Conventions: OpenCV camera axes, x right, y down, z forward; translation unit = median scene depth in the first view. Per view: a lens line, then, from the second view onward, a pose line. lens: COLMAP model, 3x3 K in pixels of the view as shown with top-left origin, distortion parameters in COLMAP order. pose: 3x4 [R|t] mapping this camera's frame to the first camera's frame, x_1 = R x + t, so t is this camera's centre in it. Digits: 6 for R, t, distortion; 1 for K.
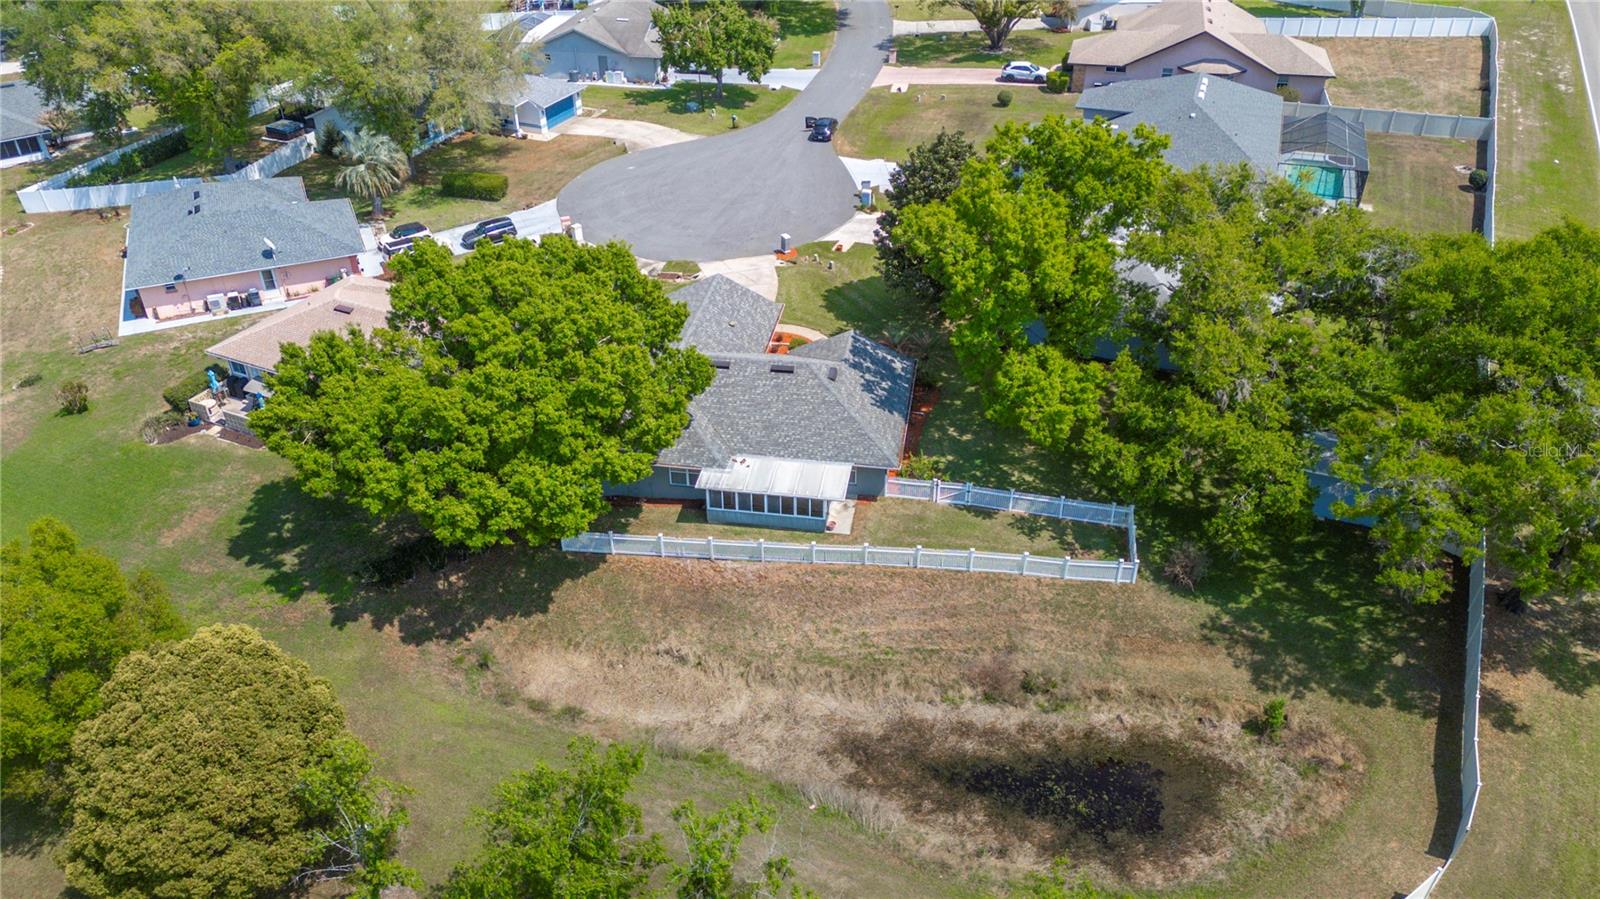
lens RADIAL K [[1180.5, 0, 811.5], [0, 1180.5, 454.5], [0, 0, 1]] dist [0.041534, -0.039753]
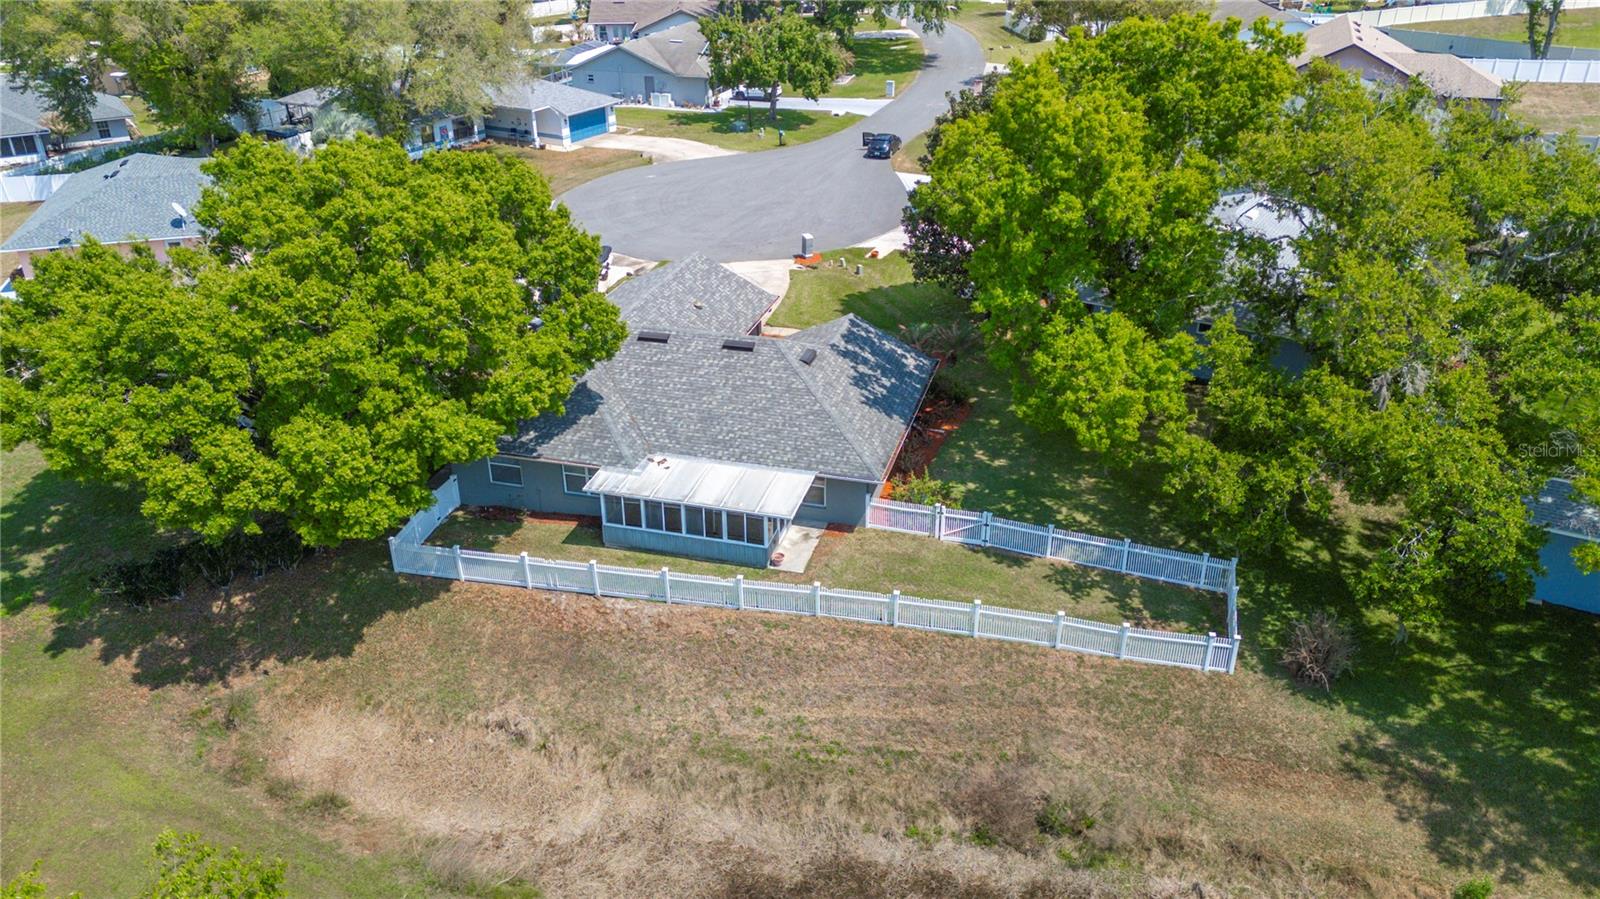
lens RADIAL K [[1180.5, 0, 811.5], [0, 1180.5, 454.5], [0, 0, 1]] dist [0.041534, -0.039753]
pose [[0.993459, 0.053466, -0.100895, 0.105845], [-0.064502, 0.991892, -0.109497, 0.076610], [0.094223, 0.115289, 0.988853, 0.335106]]
